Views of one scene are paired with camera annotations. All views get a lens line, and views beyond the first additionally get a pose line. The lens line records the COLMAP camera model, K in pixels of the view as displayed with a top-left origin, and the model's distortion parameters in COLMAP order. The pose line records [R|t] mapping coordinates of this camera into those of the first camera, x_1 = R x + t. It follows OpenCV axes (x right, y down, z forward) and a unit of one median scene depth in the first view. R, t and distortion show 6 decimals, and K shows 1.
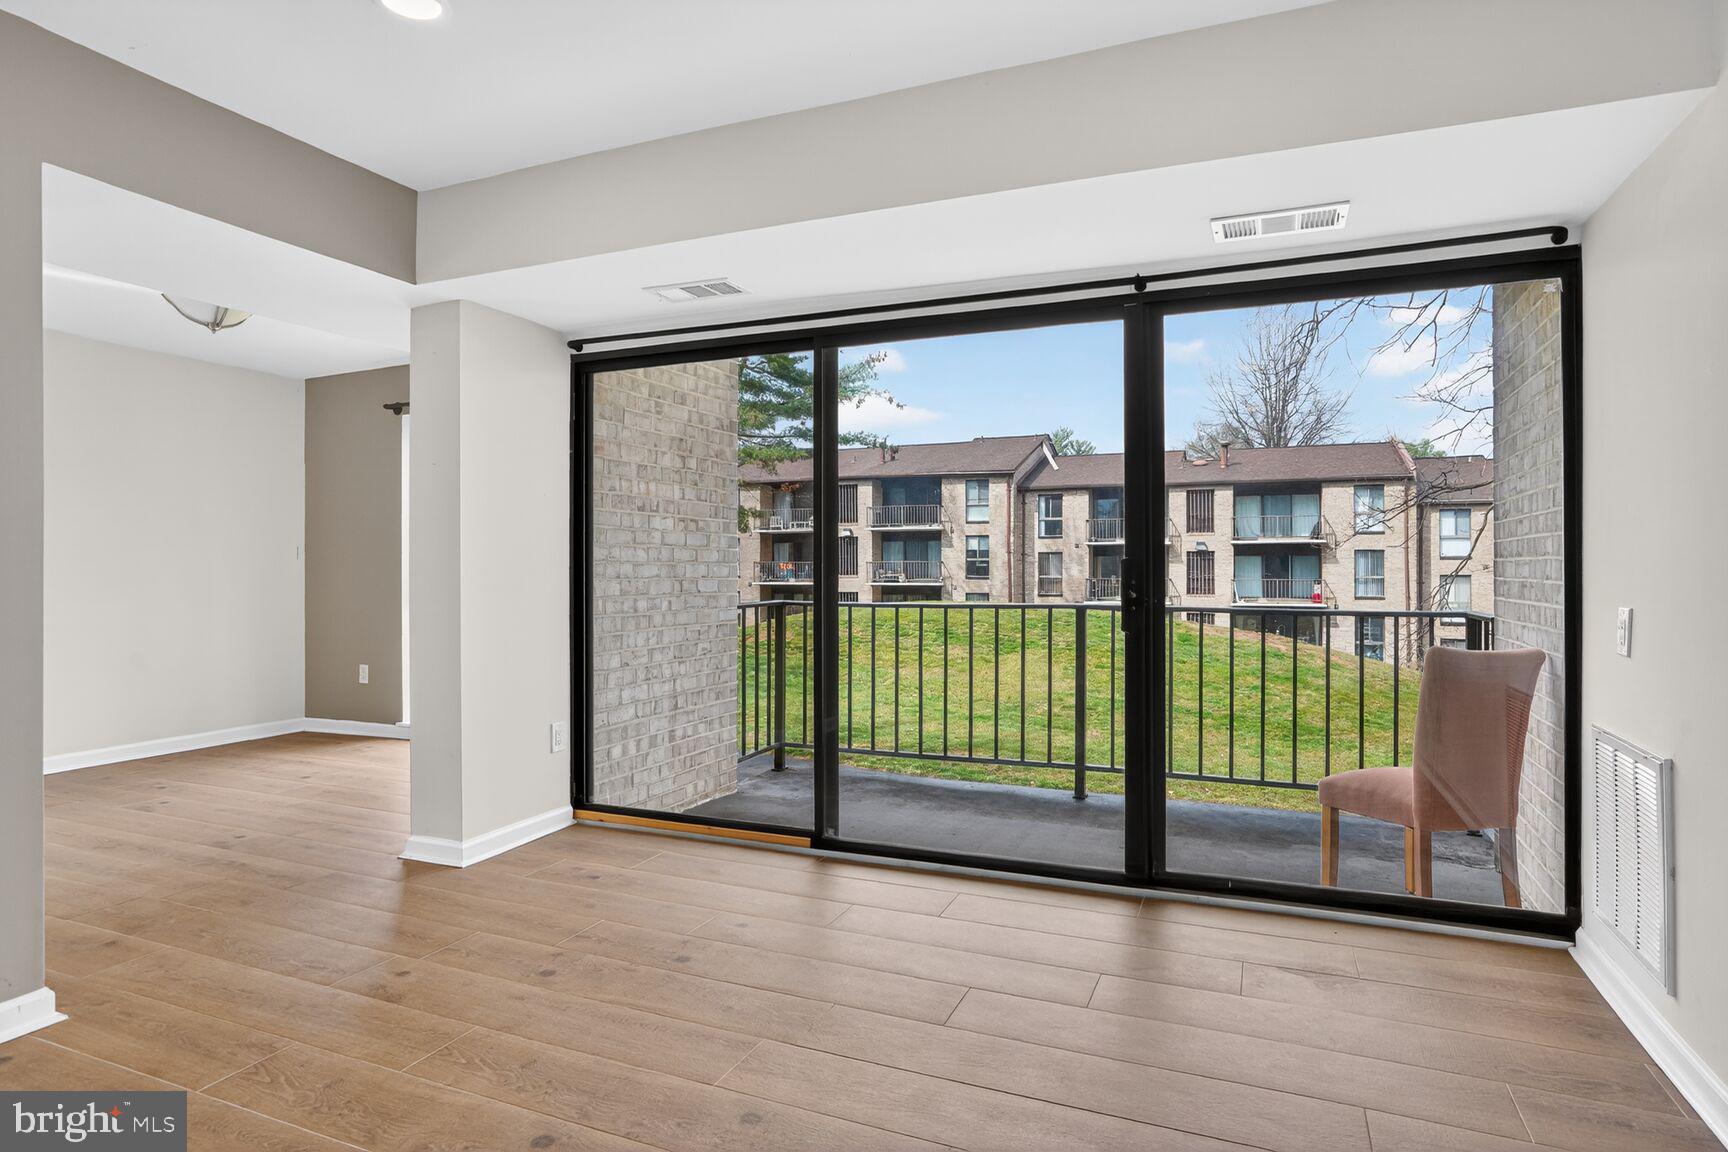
lens RADIAL K [[957.5, 0, 877.3], [0, 957.5, 567.8], [0, 0, 1]] dist [-0.012053, 0.003221]
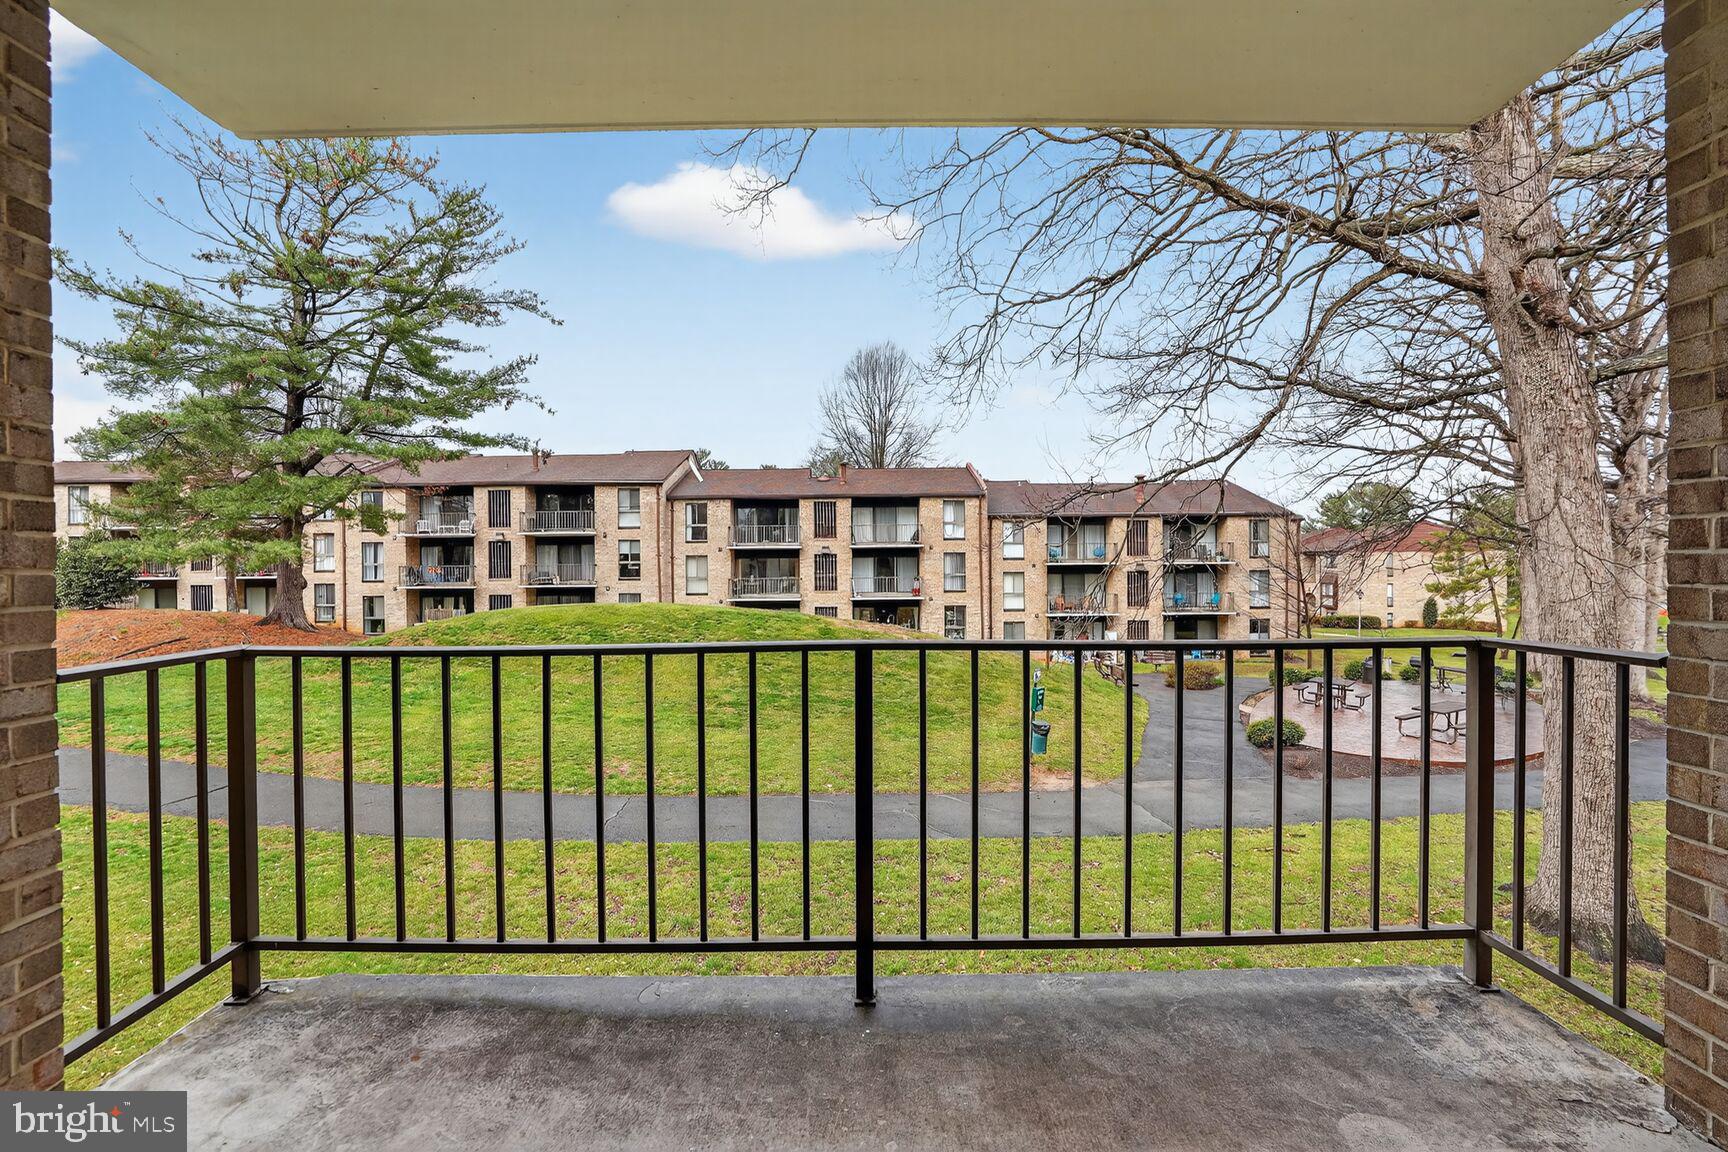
lens RADIAL K [[811.0, 0, 857.0], [0, 811.0, 563.7], [0, 0, 1]] dist [-0.042553, 0.005881]
pose [[0.928394, -0.006297, 0.371544, 0.004833], [0.008619, 0.999952, -0.004589, -0.000241], [-0.371498, 0.007463, 0.928404, 0.067619]]
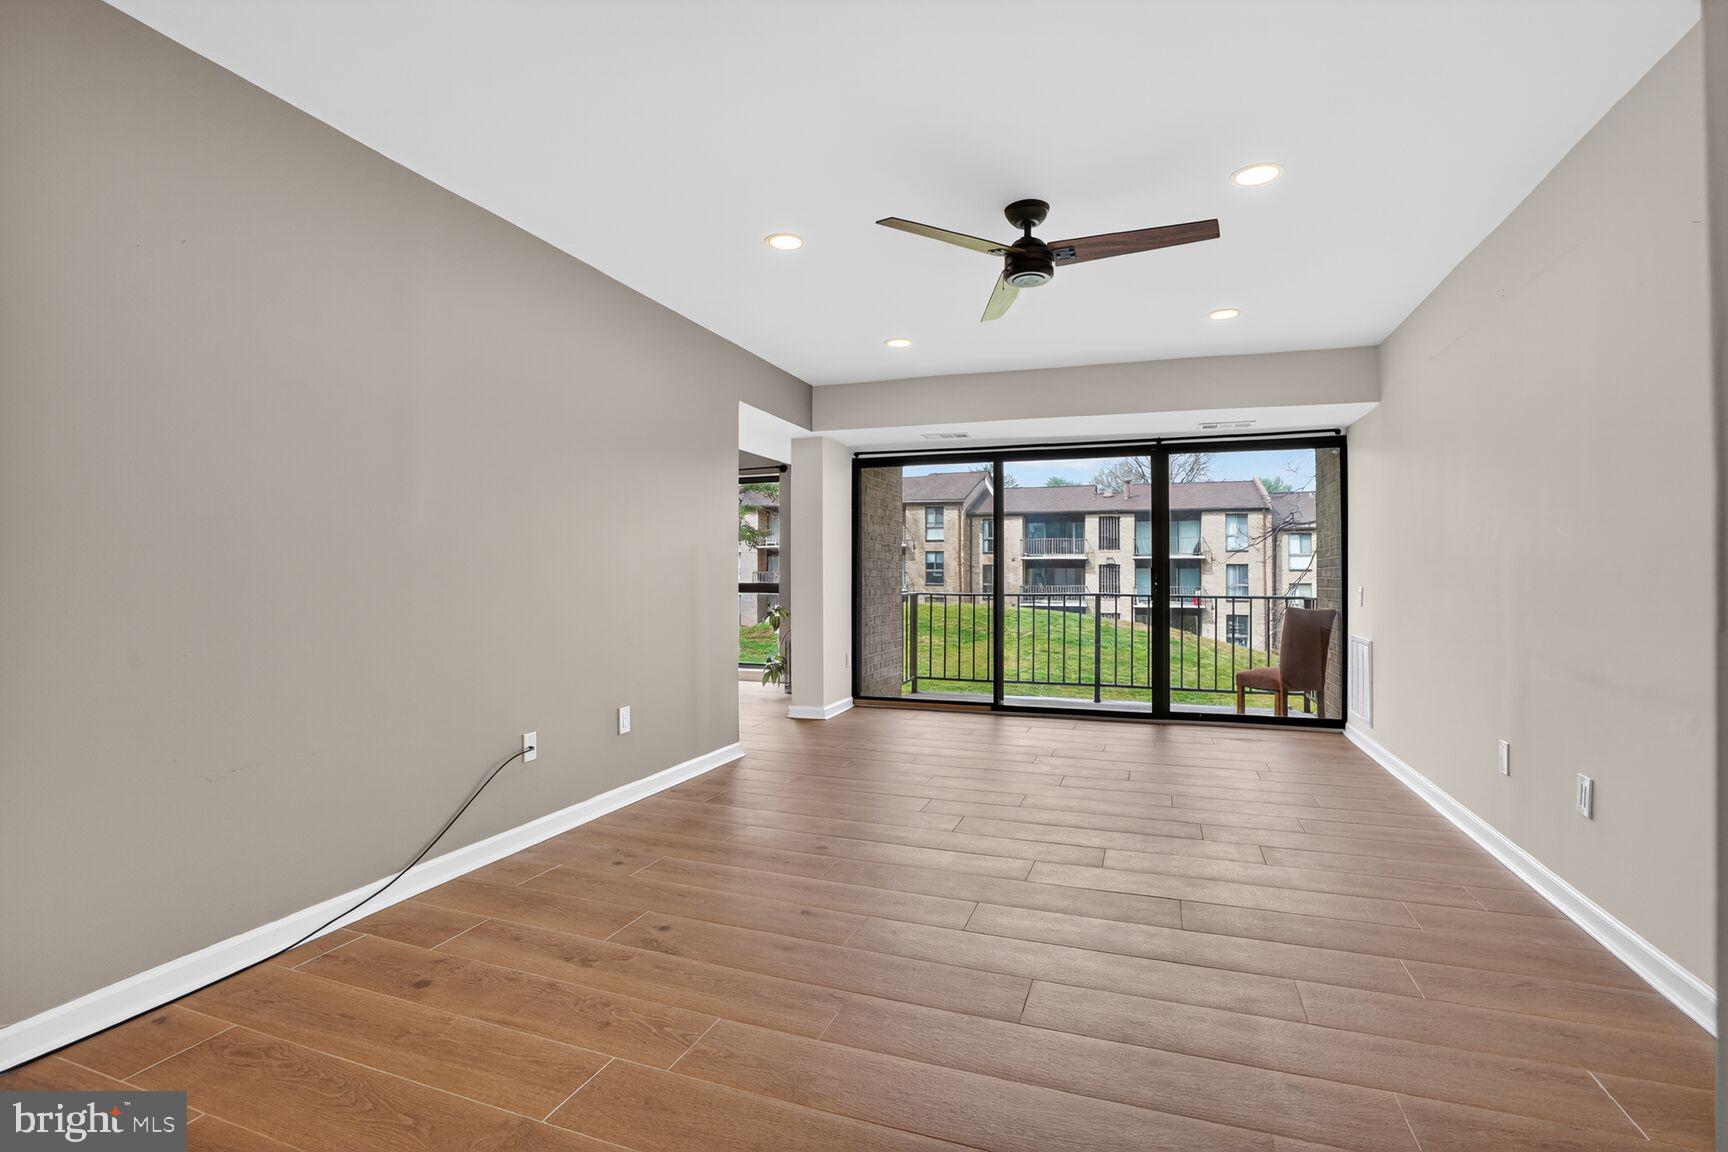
lens RADIAL K [[811.0, 0, 890.4], [0, 811.0, 567.9], [0, 0, 1]] dist [-0.042553, 0.005881]
pose [[0.997373, 0.003752, 0.072342, -0.032709], [-0.002875, 0.999921, -0.012222, 0.001201], [-0.072382, 0.011982, 0.997305, -0.054832]]
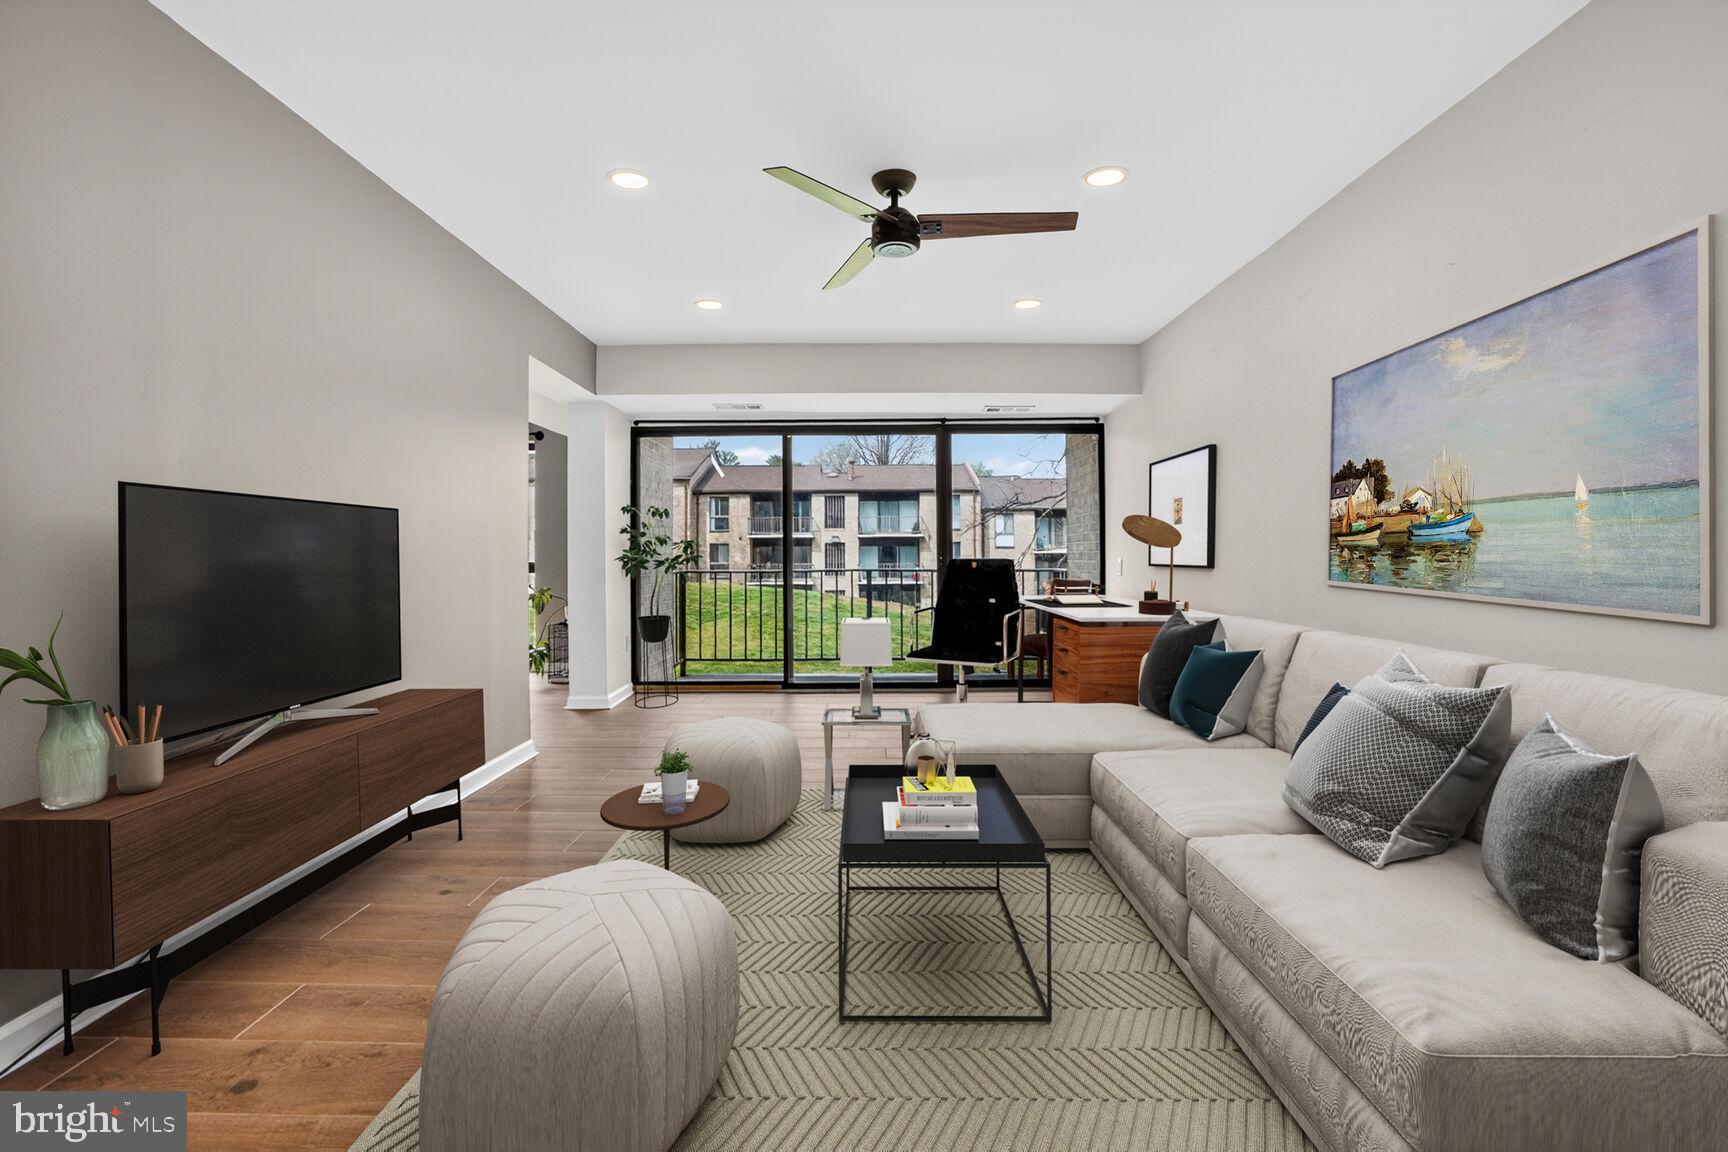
lens RADIAL K [[811.0, 0, 884.3], [0, 811.0, 548.4], [0, 0, 1]] dist [-0.042553, 0.005881]
pose [[0.918125, -0.002250, 0.396284, -0.043454], [0.006585, 0.999932, -0.009578, 0.001694], [-0.396236, 0.011404, 0.918078, -0.049872]]
